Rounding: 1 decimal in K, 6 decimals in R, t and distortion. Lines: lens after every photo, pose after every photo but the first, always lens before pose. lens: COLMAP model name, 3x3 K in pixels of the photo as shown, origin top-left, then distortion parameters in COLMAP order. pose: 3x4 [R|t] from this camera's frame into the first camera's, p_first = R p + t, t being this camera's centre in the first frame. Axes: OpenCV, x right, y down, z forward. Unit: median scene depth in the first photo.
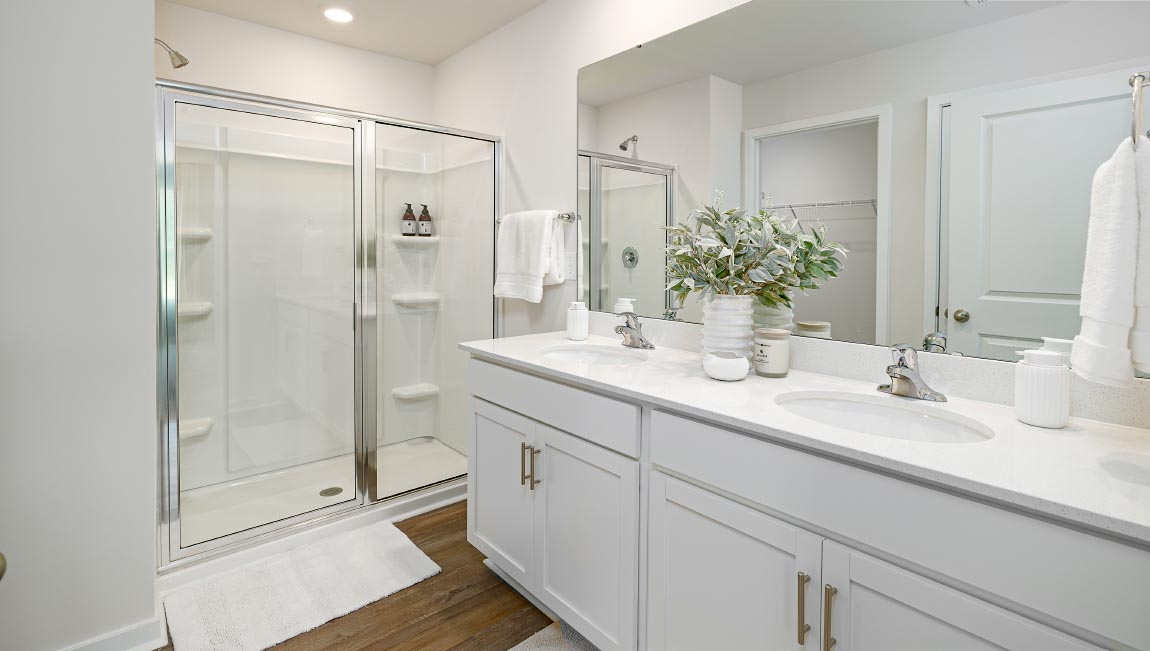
lens RADIAL K [[535.6, 0, 585.8], [0, 535.6, 263.0], [0, 0, 1]] dist [-0.000171, -0.000012]
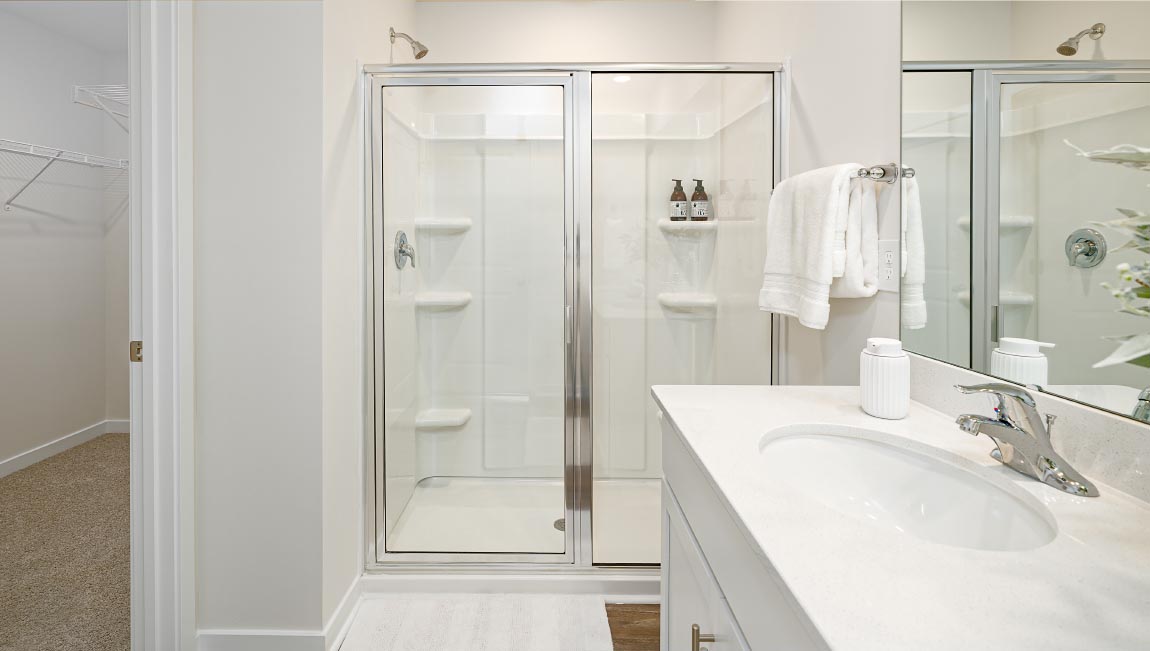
lens RADIAL K [[518.0, 0, 573.0], [0, 518.0, 247.5], [0, 0, 1]] dist [-0.000426, 0.000533]
pose [[0.737594, 0.001928, -0.675242, 0.085527], [-0.008169, 0.999948, -0.006068, -0.006299], [0.675195, 0.009992, 0.737572, 0.405030]]
